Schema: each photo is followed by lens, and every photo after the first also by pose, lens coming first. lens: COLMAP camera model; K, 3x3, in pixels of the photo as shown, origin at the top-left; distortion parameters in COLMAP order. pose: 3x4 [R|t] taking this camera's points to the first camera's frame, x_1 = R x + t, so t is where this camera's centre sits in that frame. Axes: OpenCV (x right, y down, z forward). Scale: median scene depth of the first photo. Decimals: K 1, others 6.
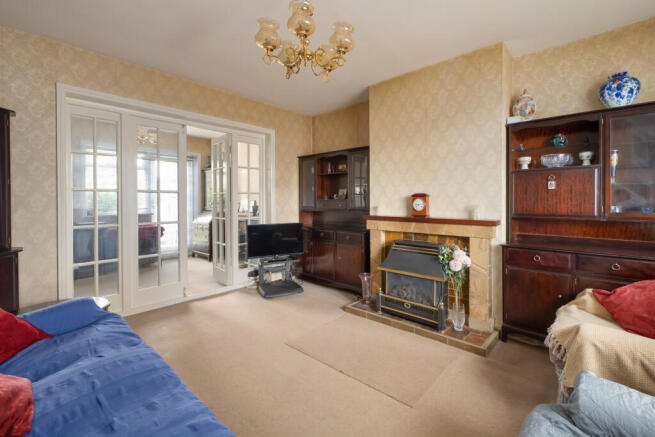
lens RADIAL K [[284.1, 0, 352.9], [0, 284.1, 203.6], [0, 0, 1]] dist [-0.002095, -0.000126]
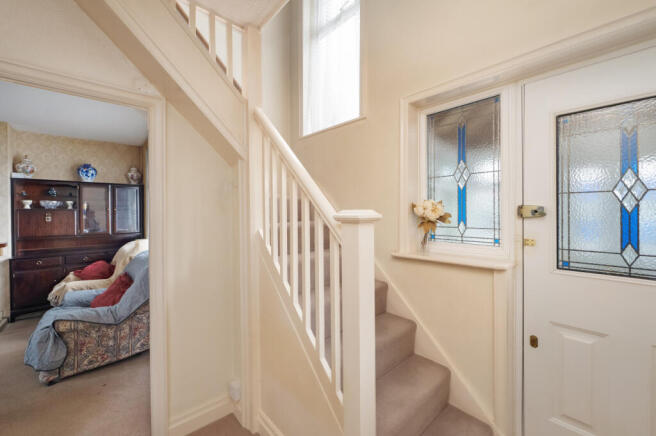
lens RADIAL K [[264.3, 0, 328.7], [0, 264.3, 212.4], [0, 0, 1]] dist [-0.000081, 0.000095]
pose [[0.127612, -0.008506, 0.991788, -0.630482], [0.006969, 0.999946, 0.007679, -0.099277], [-0.991800, 0.005932, 0.127664, -0.836506]]
